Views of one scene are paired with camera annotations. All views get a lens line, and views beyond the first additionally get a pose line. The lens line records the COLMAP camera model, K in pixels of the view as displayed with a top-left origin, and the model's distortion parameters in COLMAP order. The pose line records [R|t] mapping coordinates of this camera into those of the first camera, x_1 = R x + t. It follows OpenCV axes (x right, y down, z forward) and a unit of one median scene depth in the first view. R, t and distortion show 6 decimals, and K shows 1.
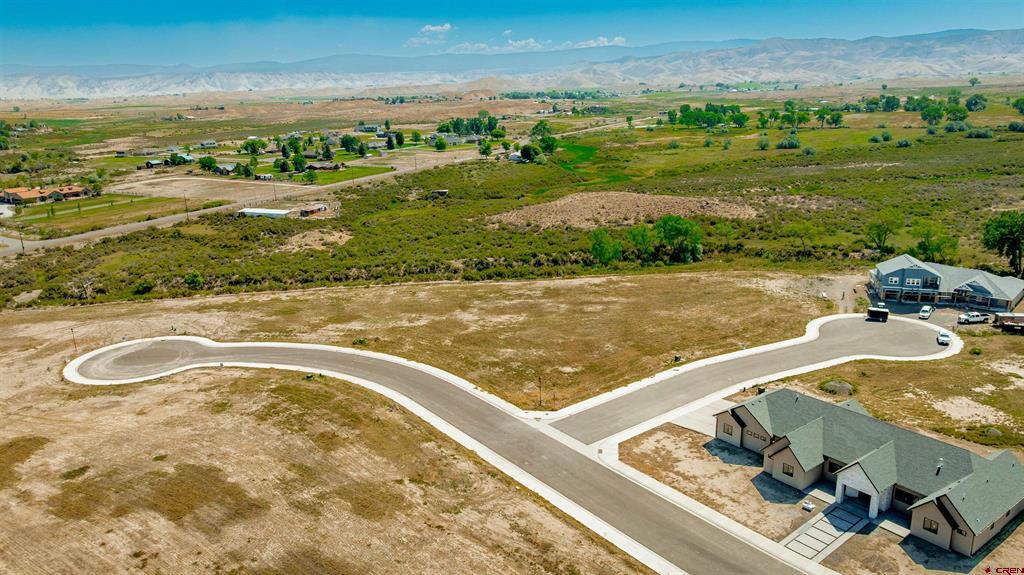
lens RADIAL K [[719.4, 0, 511.3], [0, 719.4, 285.5], [0, 0, 1]] dist [-0.040914, 0.050365]
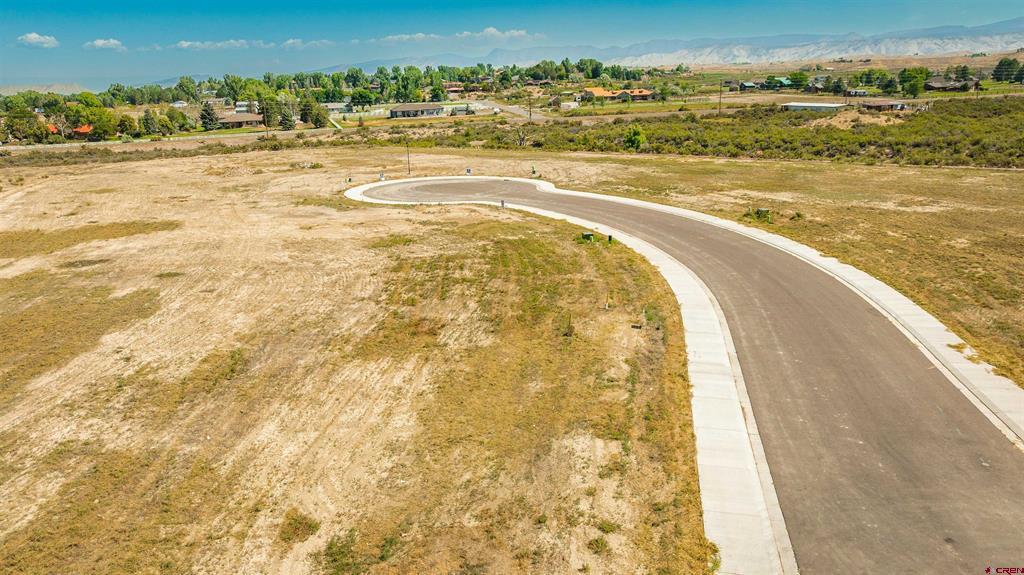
lens RADIAL K [[719.4, 0, 510.1], [0, 719.4, 281.2], [0, 0, 1]] dist [-0.040914, 0.050365]
pose [[0.667957, 0.205040, -0.715396, 0.024541], [-0.179534, 0.977301, 0.112476, 0.091540], [0.722219, 0.053309, 0.689607, 0.522568]]
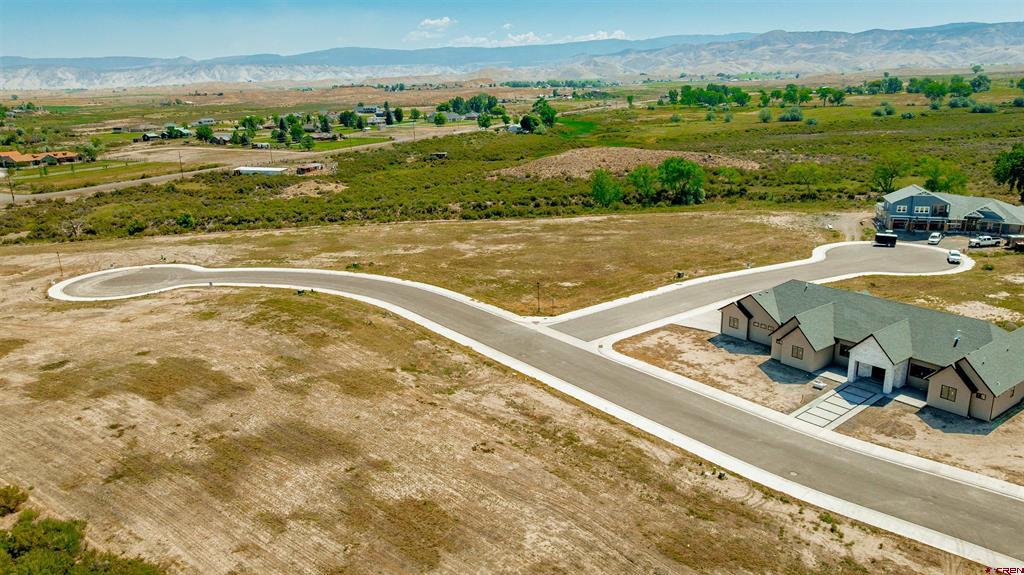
lens RADIAL K [[719.4, 0, 511.4], [0, 719.4, 286.0], [0, 0, 1]] dist [-0.040914, 0.050365]
pose [[0.999999, 0.001027, -0.000092, 0.002767], [-0.001026, 0.999949, 0.010012, 0.089666], [0.000103, -0.010012, 0.999950, 0.025073]]
